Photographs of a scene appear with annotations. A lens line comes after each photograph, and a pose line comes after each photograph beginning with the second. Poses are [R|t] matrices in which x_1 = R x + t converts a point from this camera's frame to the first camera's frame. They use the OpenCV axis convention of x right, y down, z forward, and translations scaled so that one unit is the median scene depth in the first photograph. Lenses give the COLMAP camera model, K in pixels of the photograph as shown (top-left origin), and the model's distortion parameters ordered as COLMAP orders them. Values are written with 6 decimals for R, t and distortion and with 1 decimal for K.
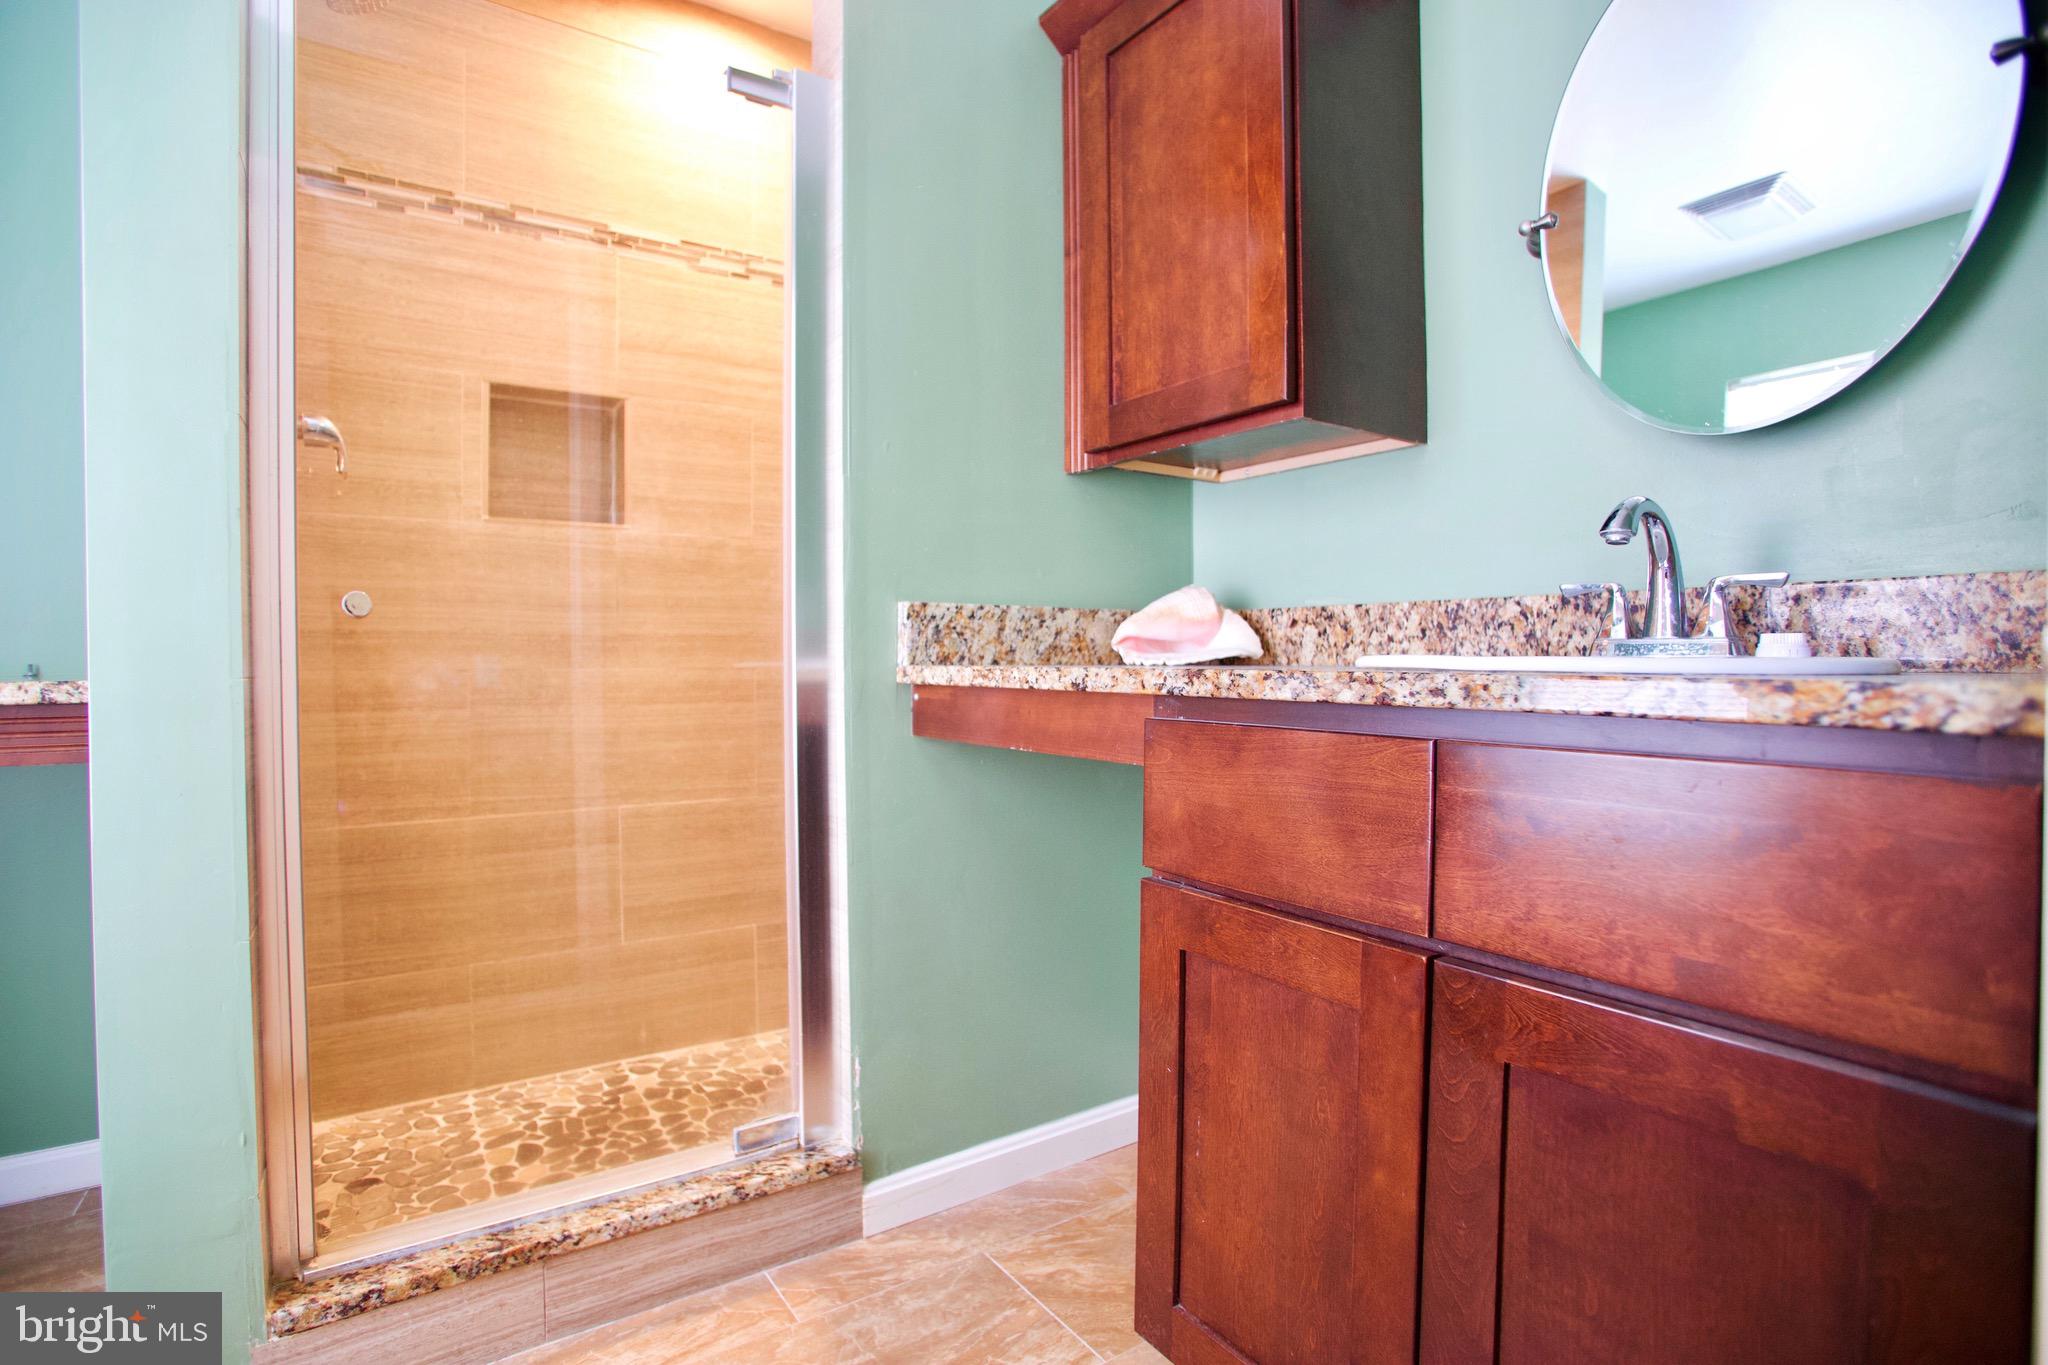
lens RADIAL K [[998.3, 0, 1036.9], [0, 998.3, 686.8], [0, 0, 1]] dist [-0.088485, 0.039272]
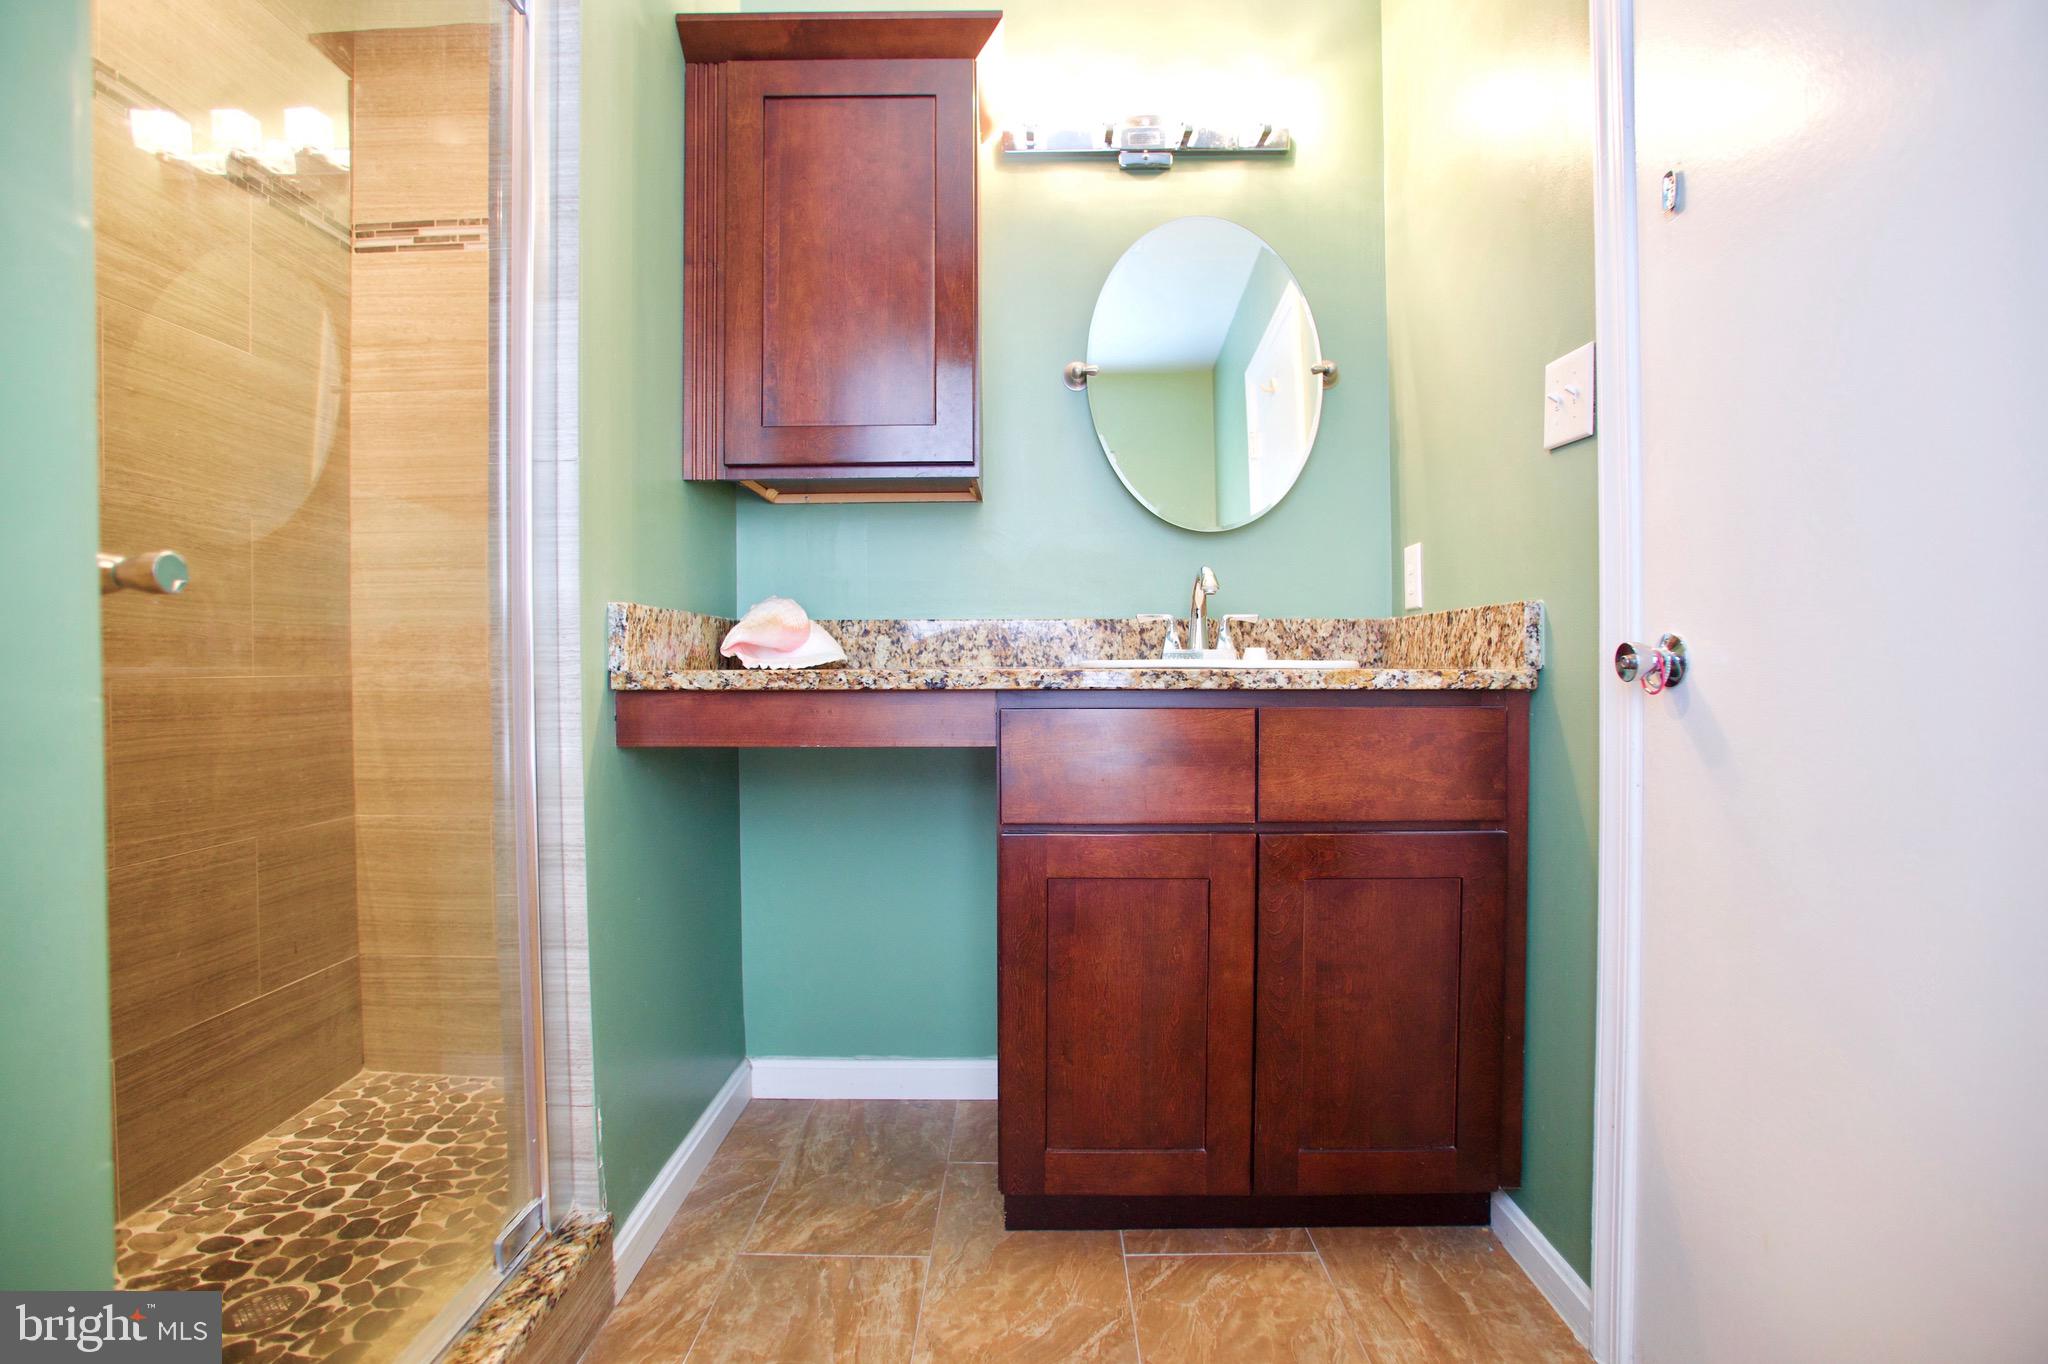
lens RADIAL K [[998.3, 0, 1036.9], [0, 998.3, 686.3], [0, 0, 1]] dist [-0.088485, 0.039272]
pose [[0.575657, -0.019395, 0.817462, -0.775830], [0.024671, 0.999675, 0.006345, -0.003358], [-0.817319, 0.016514, 0.575948, 0.185923]]
